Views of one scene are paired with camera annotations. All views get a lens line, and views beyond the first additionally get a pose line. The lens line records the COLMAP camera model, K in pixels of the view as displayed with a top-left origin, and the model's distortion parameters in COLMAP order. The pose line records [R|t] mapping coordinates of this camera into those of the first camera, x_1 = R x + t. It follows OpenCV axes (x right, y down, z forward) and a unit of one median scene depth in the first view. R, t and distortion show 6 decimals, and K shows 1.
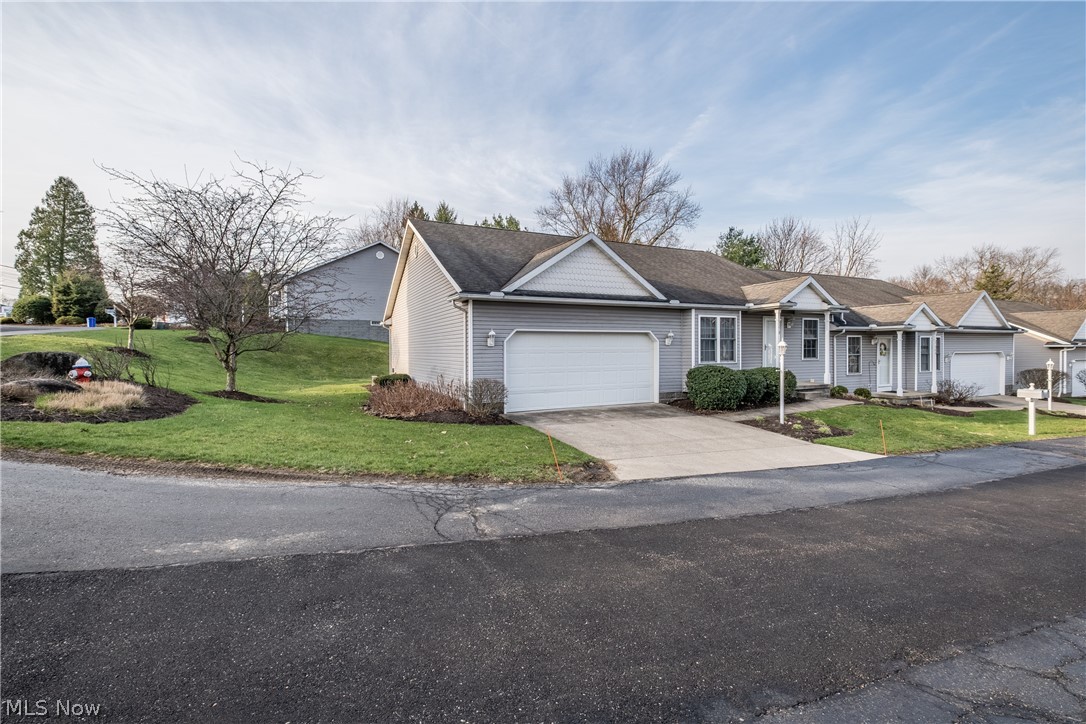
lens RADIAL K [[487.4, 0, 543.0], [0, 487.4, 362.0], [0, 0, 1]] dist [0.016440, 0.000205]
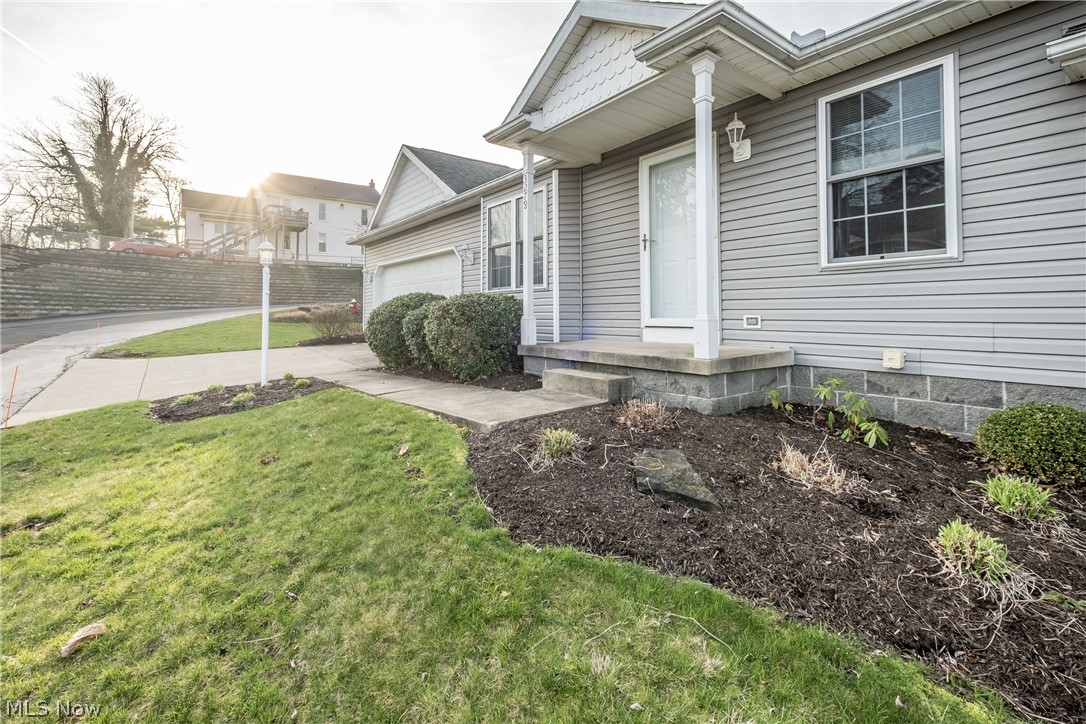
lens RADIAL K [[477.0, 0, 516.2], [0, 477.0, 309.8], [0, 0, 1]] dist [0.012995, -0.000058]
pose [[0.168295, -0.001343, -0.985736, 0.957084], [-0.019520, 0.999798, -0.004695, 0.027719], [0.985543, 0.020032, 0.168235, 1.041935]]
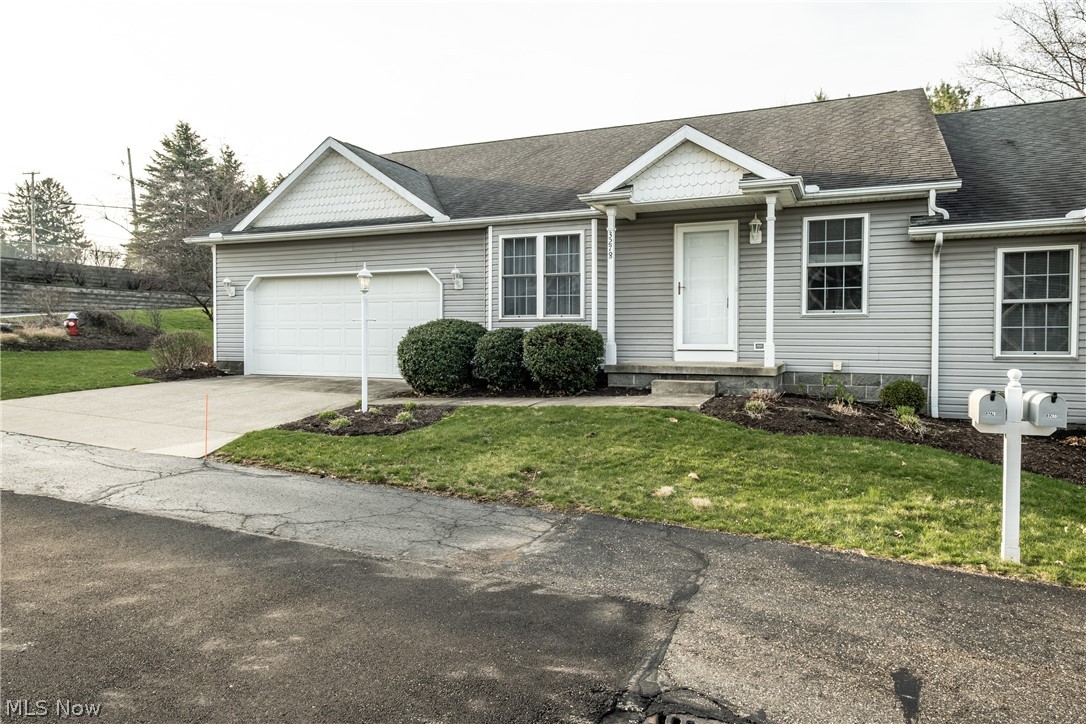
lens RADIAL K [[703.3, 0, 543.0], [0, 703.3, 362.0], [0, 0, 1]] dist [0.020749, 0.002236]
pose [[0.650313, 0.037331, -0.758749, 1.101641], [-0.024443, 0.999303, 0.028216, 0.032770], [0.759273, 0.000197, 0.650772, 0.542934]]
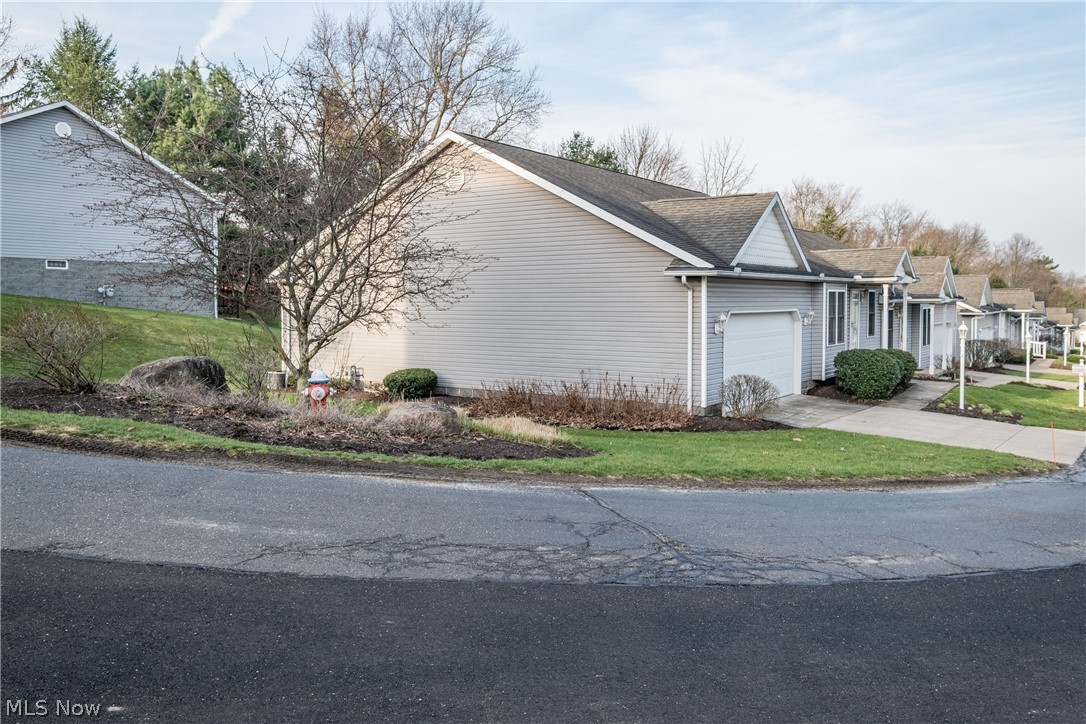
lens RADIAL K [[848.1, 0, 541.7], [0, 848.1, 337.3], [0, 0, 1]] dist [0.049858, 0.001058]
pose [[0.872877, -0.016571, 0.487659, -0.945023], [0.007777, 0.999769, 0.020051, -0.051254], [-0.487878, -0.013710, 0.872804, -0.073405]]
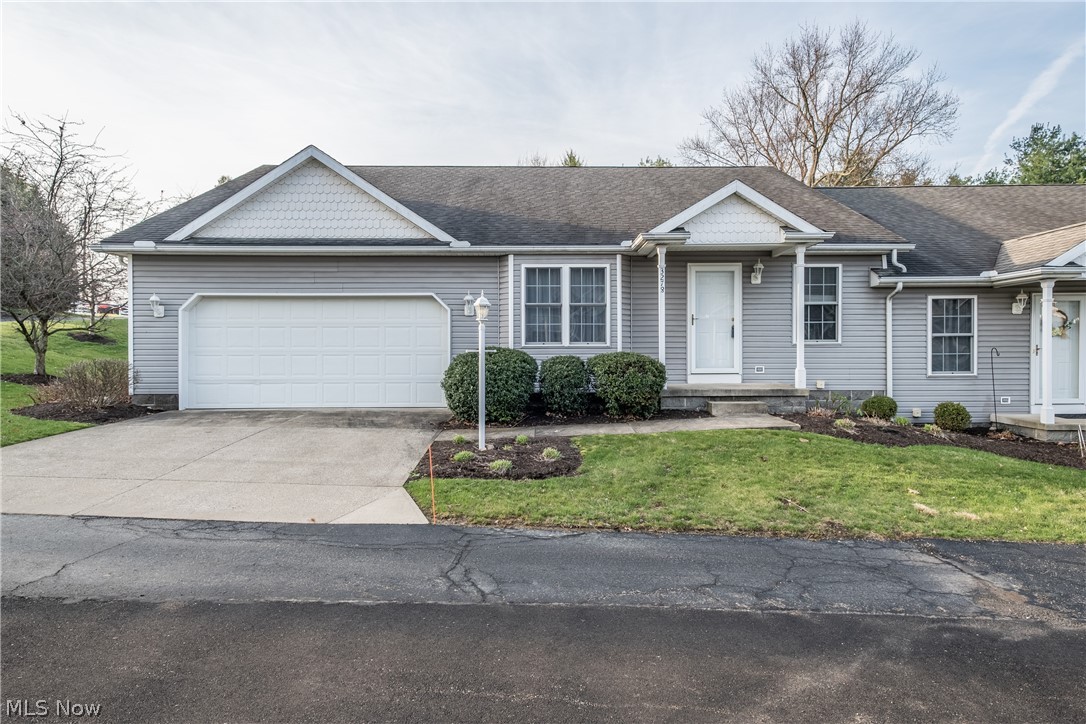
lens RADIAL K [[622.8, 0, 549.2], [0, 622.8, 358.6], [0, 0, 1]] dist [0.025173, 0.000869]
pose [[0.903205, 0.011622, -0.429052, 0.749219], [-0.013961, 0.999900, -0.002303, 0.022100], [0.428982, 0.008070, 0.903277, 0.360267]]
